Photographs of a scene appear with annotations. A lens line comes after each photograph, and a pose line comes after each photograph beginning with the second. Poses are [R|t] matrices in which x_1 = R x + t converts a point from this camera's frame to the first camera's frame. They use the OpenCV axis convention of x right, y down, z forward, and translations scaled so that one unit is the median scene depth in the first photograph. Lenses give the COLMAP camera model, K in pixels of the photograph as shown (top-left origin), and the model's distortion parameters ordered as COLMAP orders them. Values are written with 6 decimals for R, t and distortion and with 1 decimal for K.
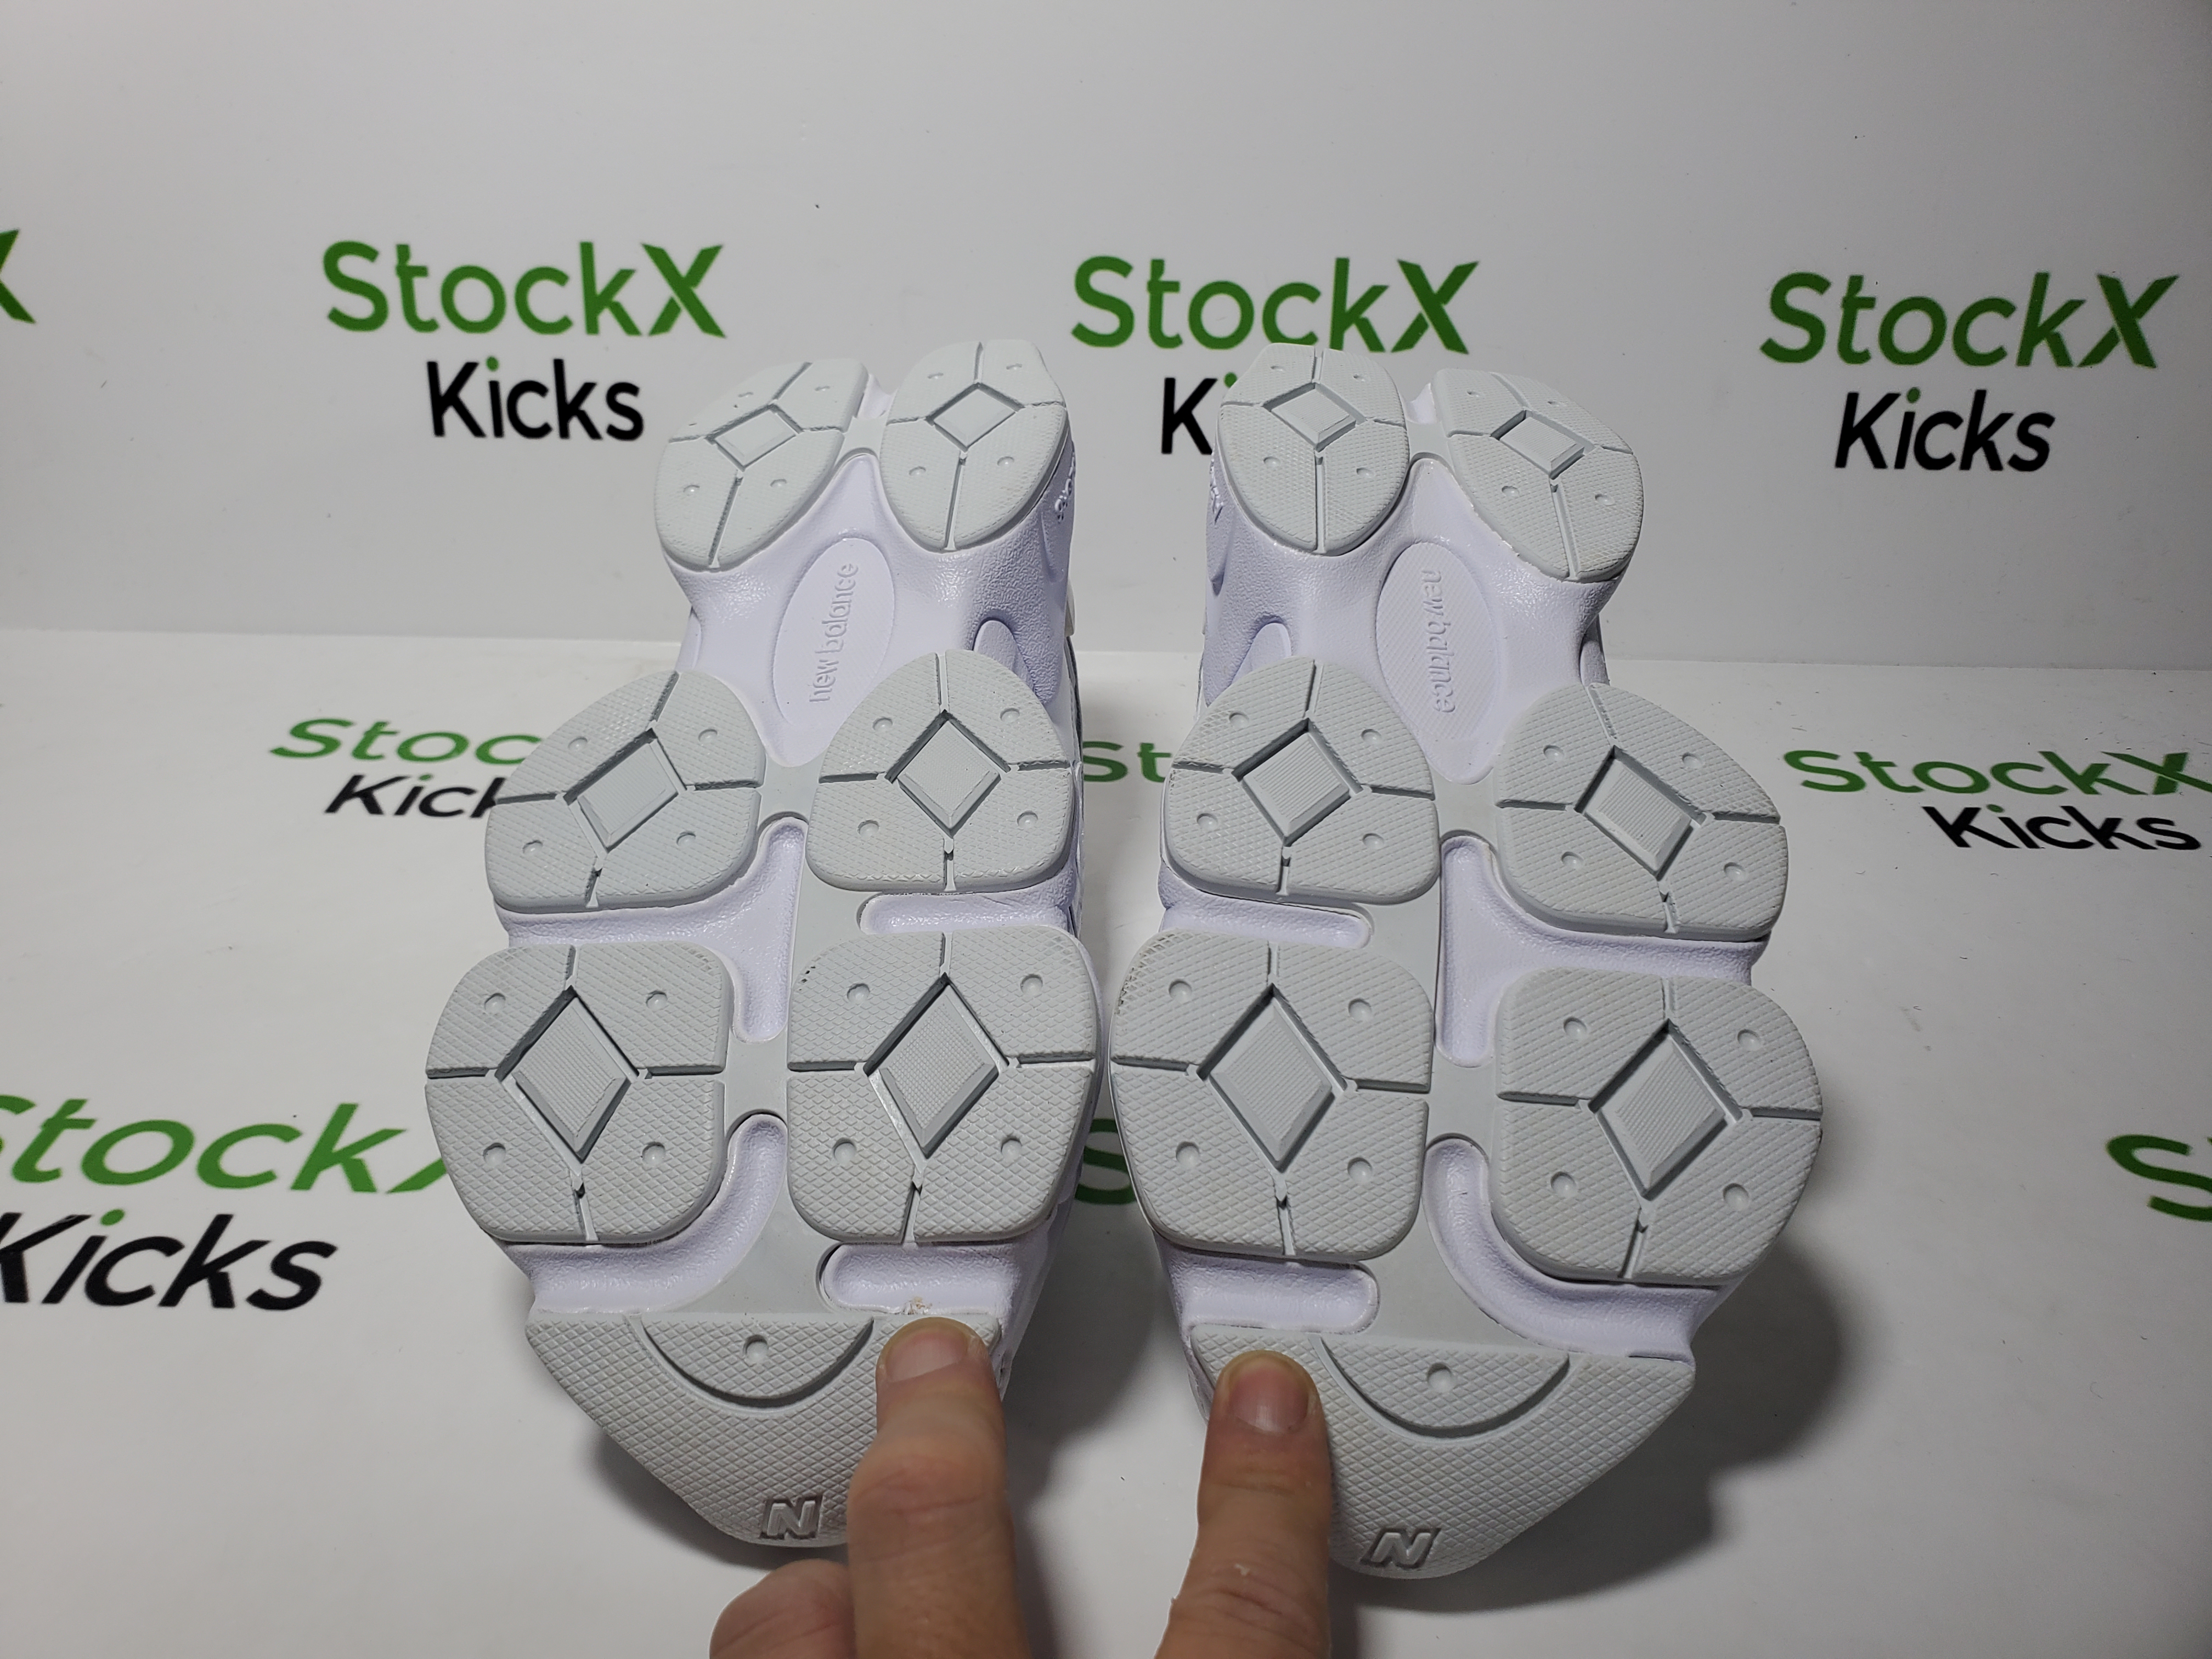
lens RADIAL K [[1758.4, 0, 1072.9], [0, 1758.4, 827.1], [0, 0, 1]] dist [-0.019024, 0.062158]
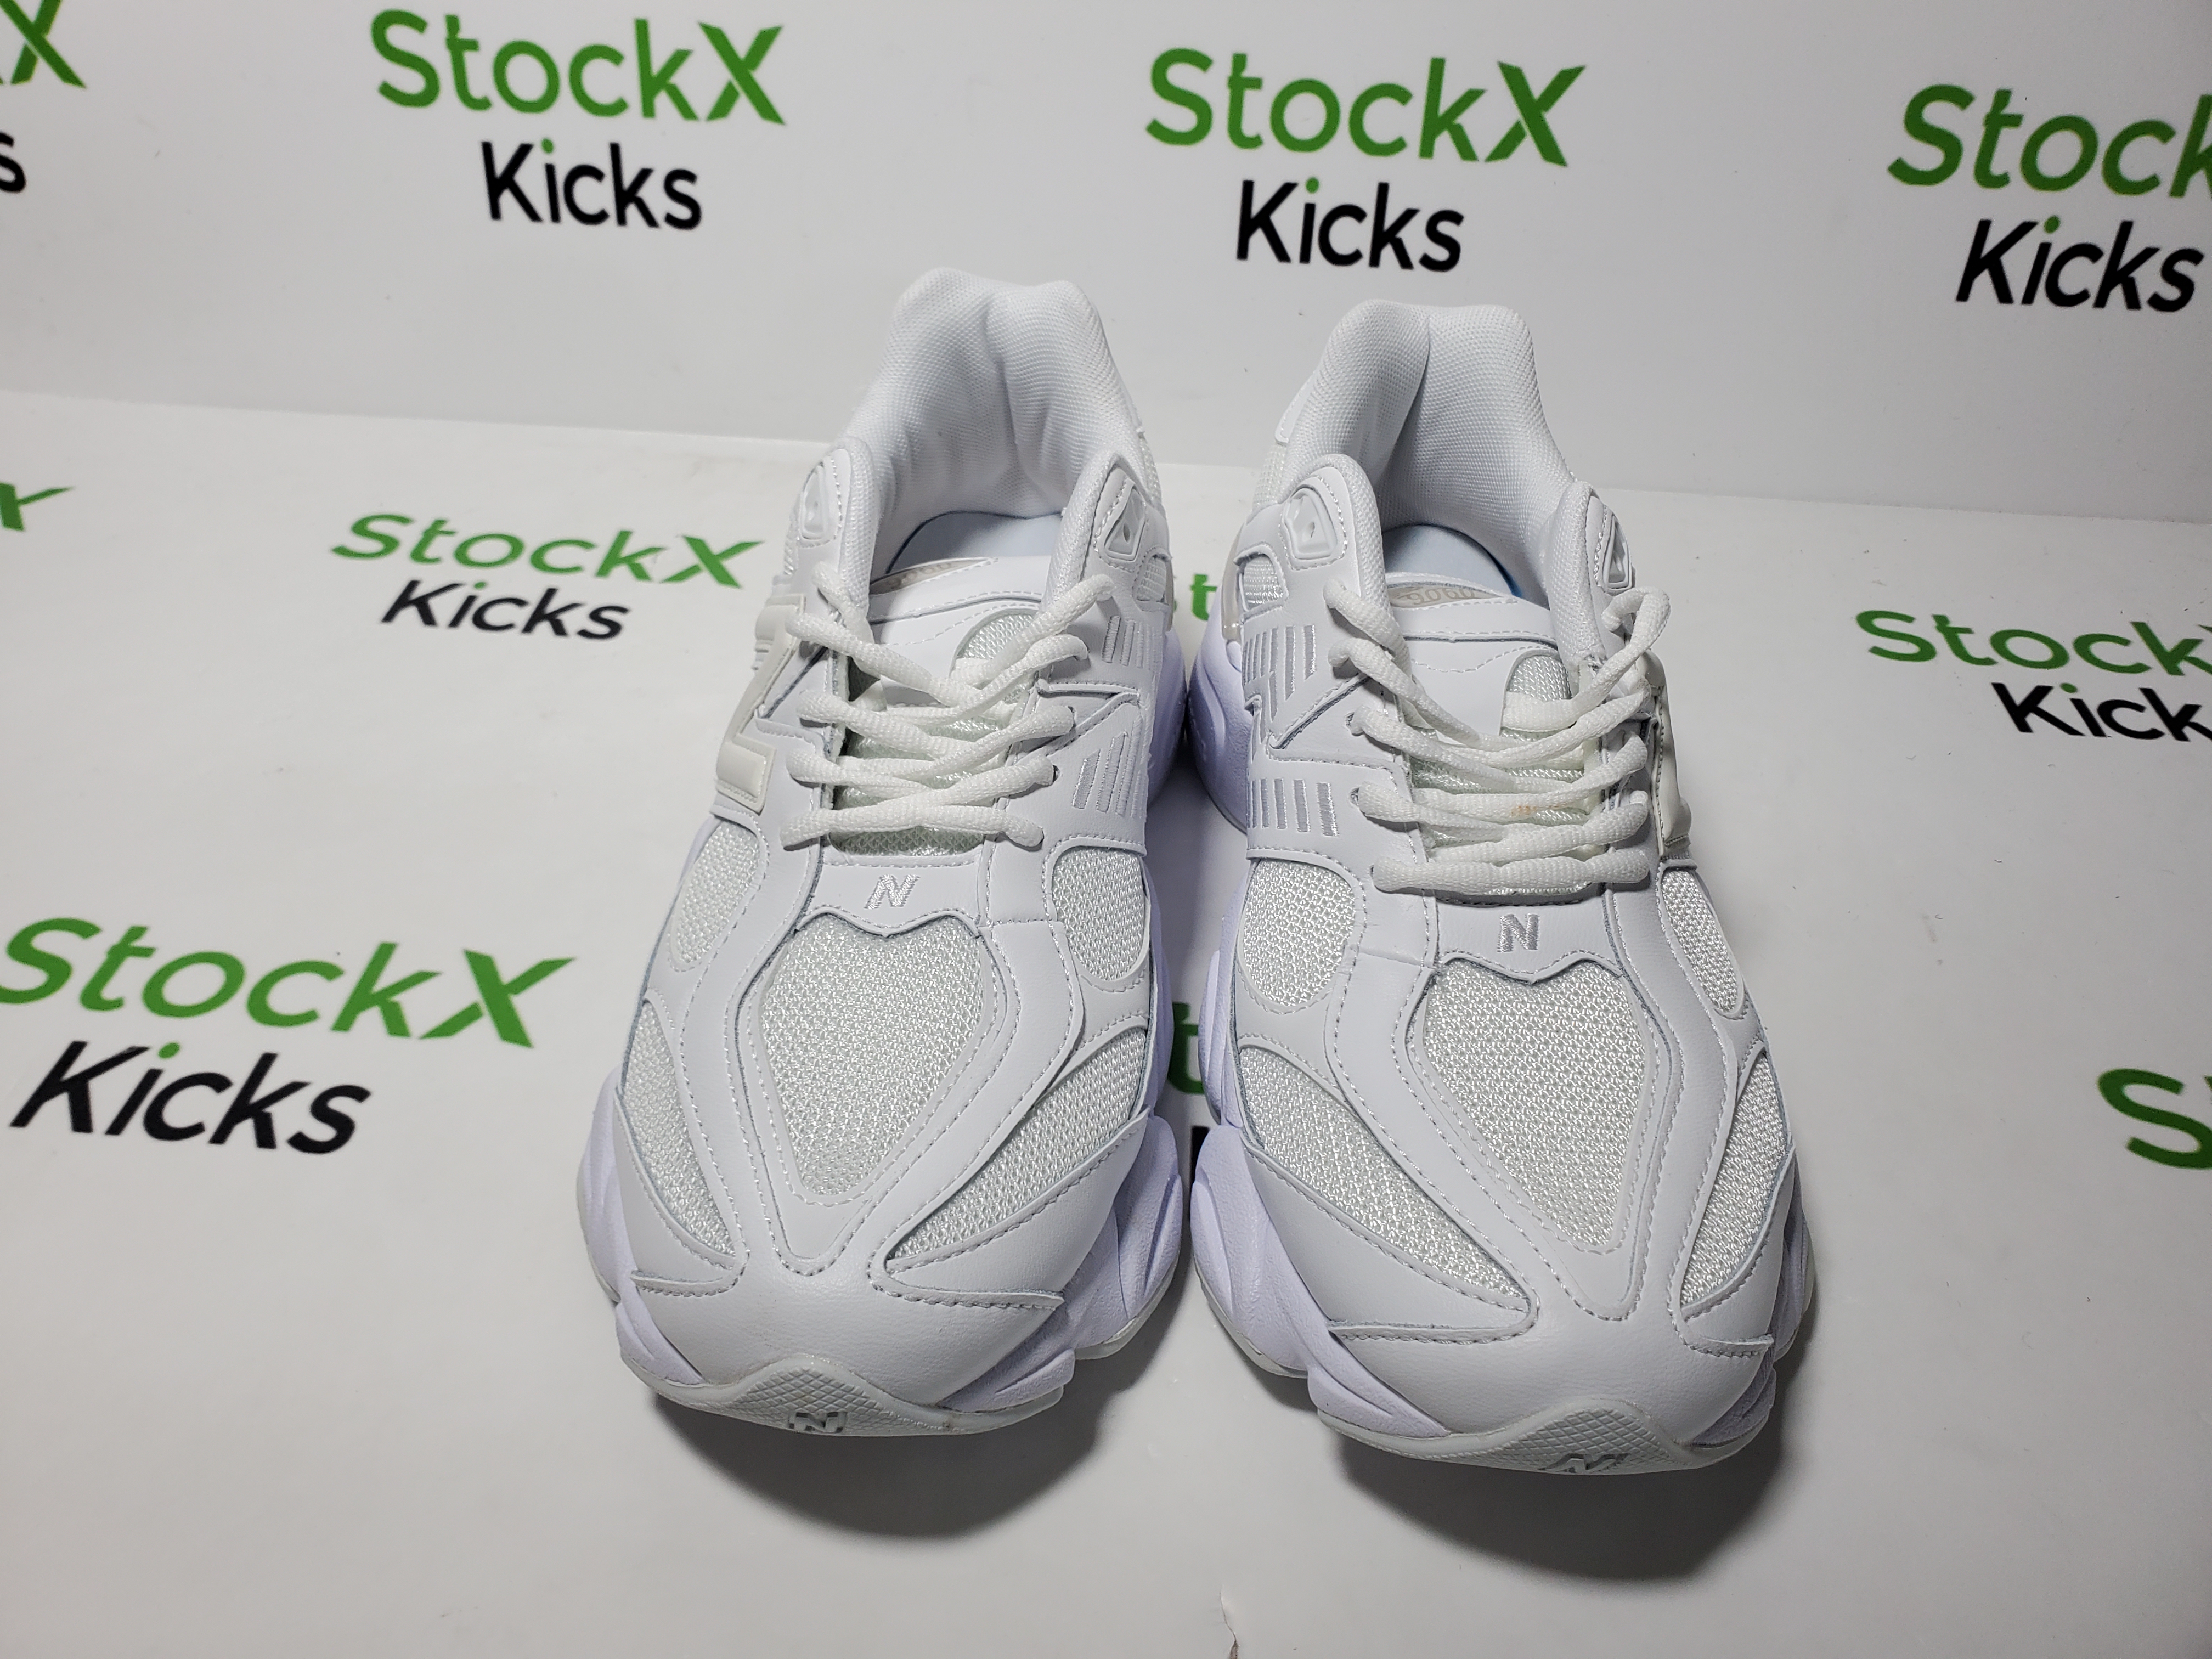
lens RADIAL K [[1750.5, 0, 1075.9], [0, 1750.5, 832.0], [0, 0, 1]] dist [0.002993, 0.011643]
pose [[0.996920, 0.054939, -0.055959, 0.036405], [-0.044536, 0.983981, 0.172623, -0.071728], [0.064547, -0.169599, 0.983397, 0.001048]]
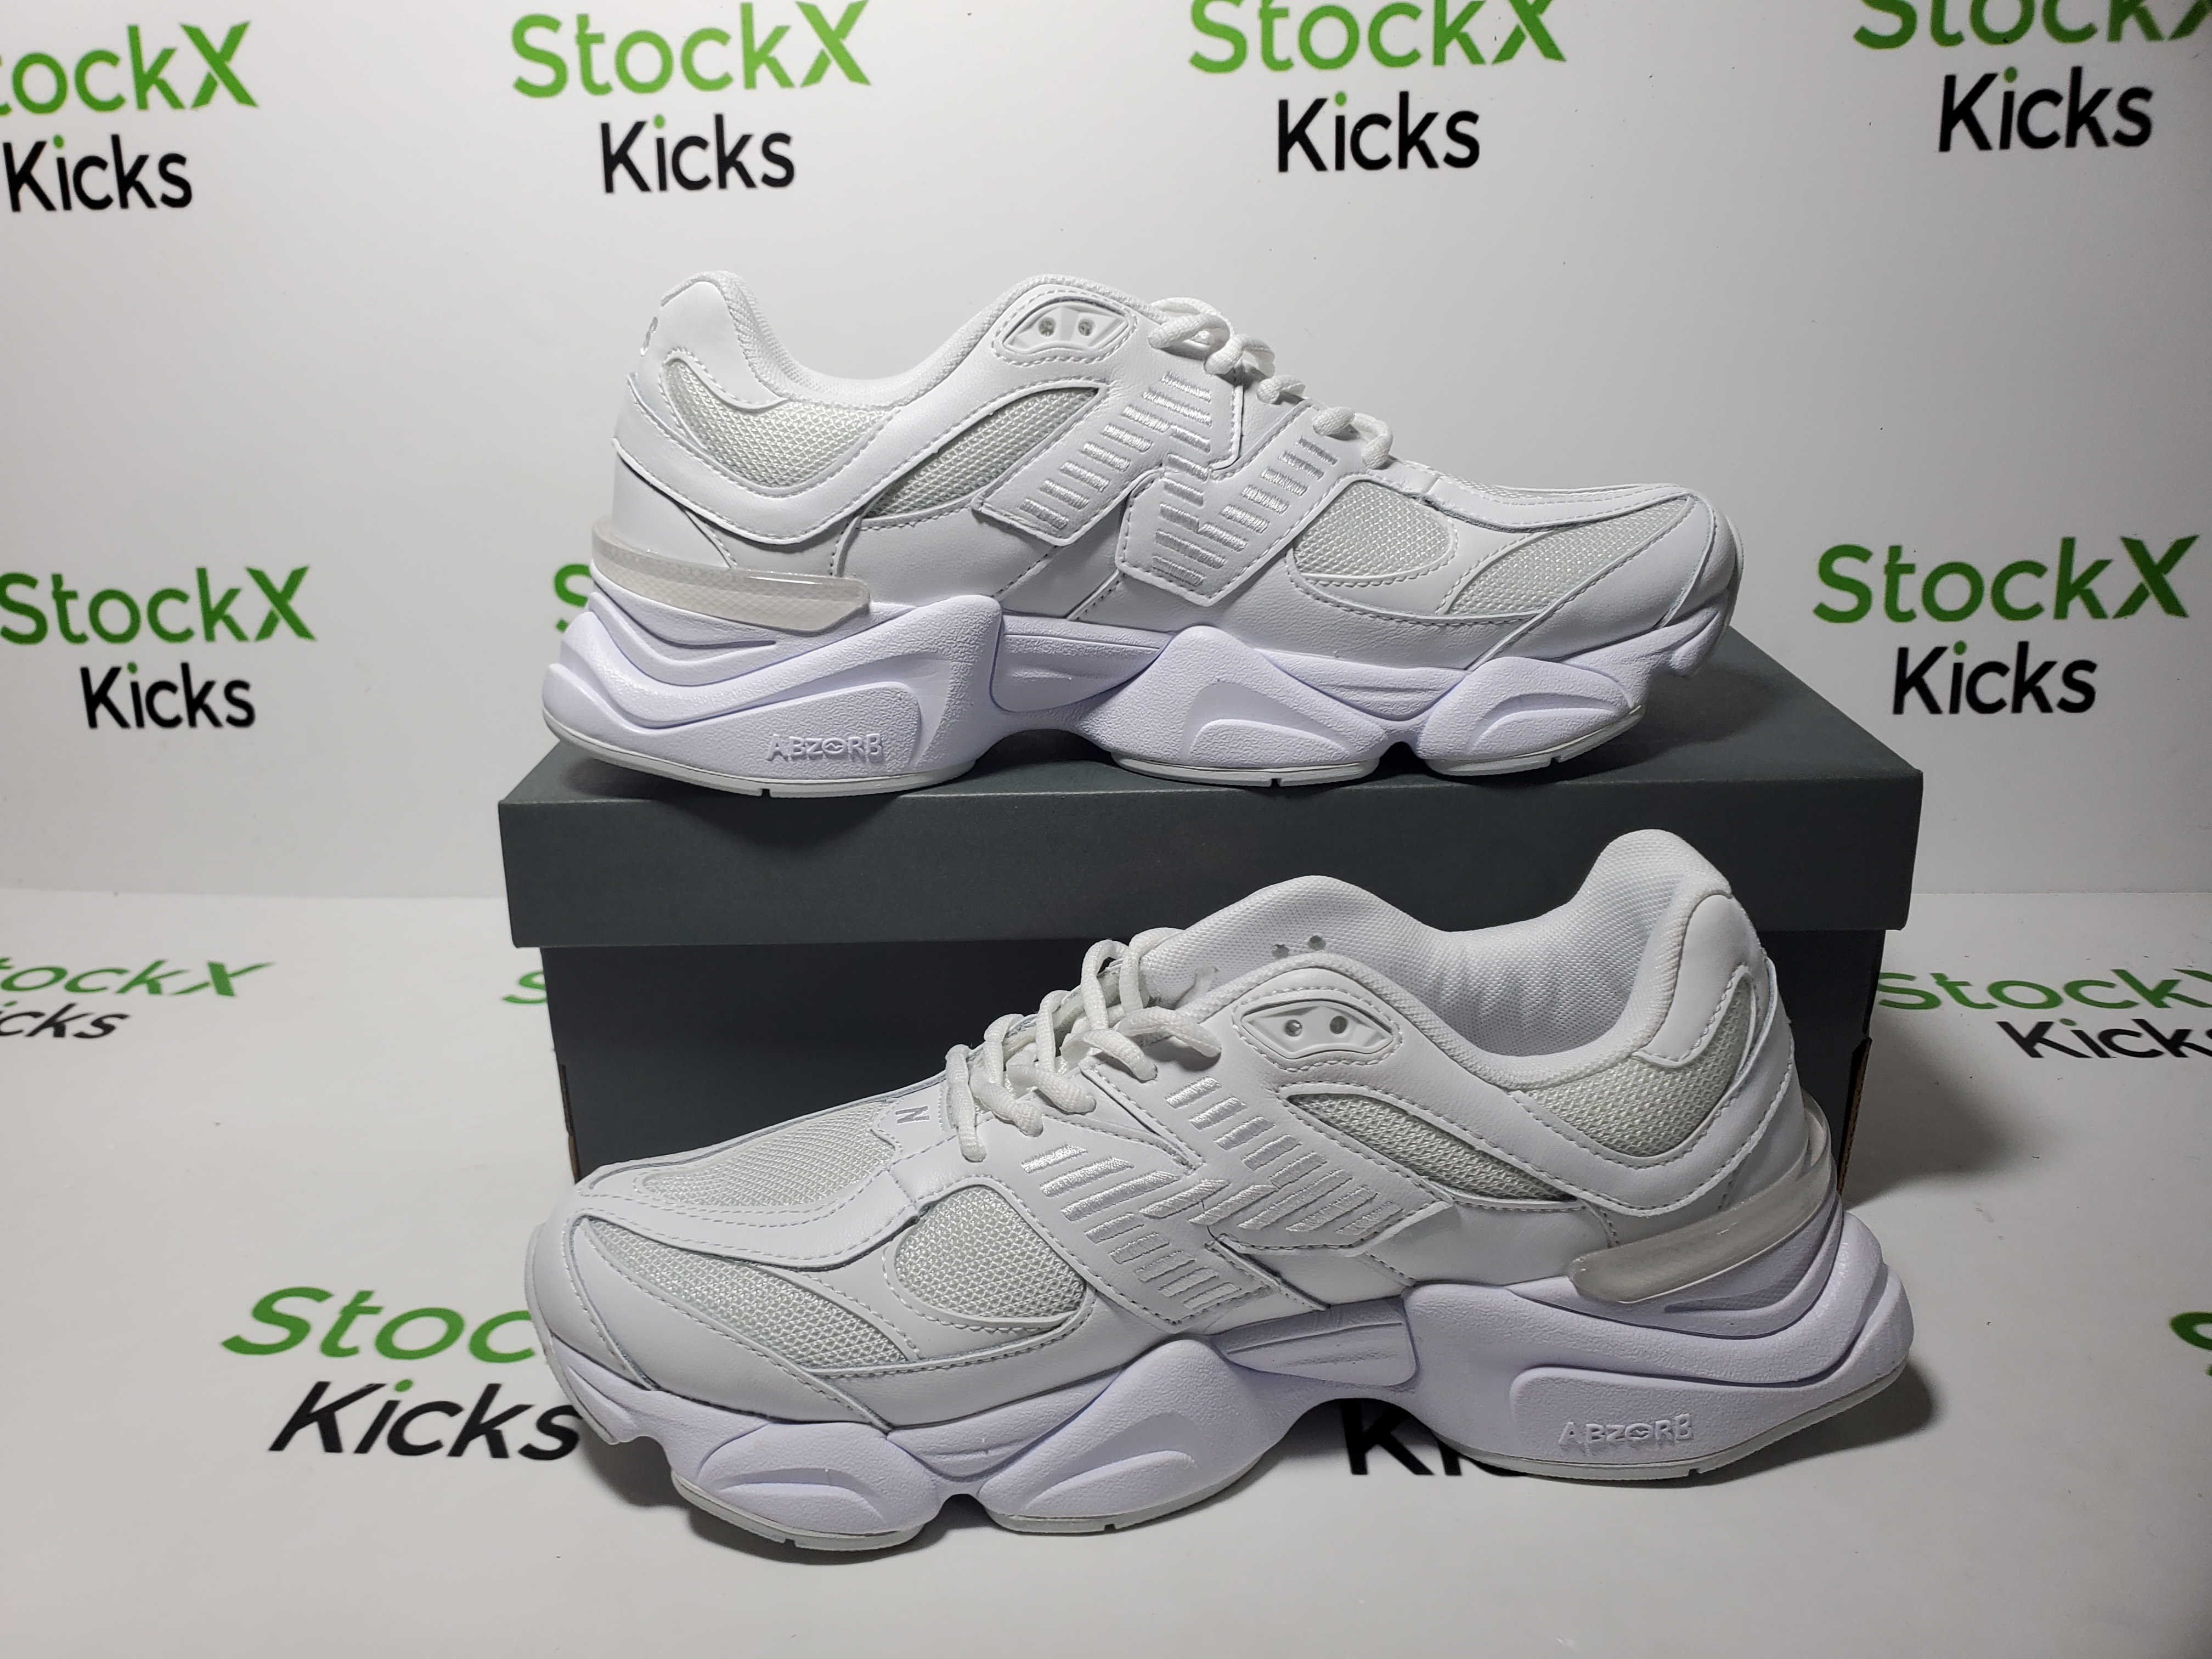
lens RADIAL K [[1758.4, 0, 1072.9], [0, 1758.4, 827.1], [0, 0, 1]] dist [-0.019024, 0.062158]
pose [[0.997378, -0.027241, -0.067042, -0.004450], [0.016992, 0.988699, -0.148951, 0.020317], [0.070342, 0.147421, 0.986569, -0.112577]]
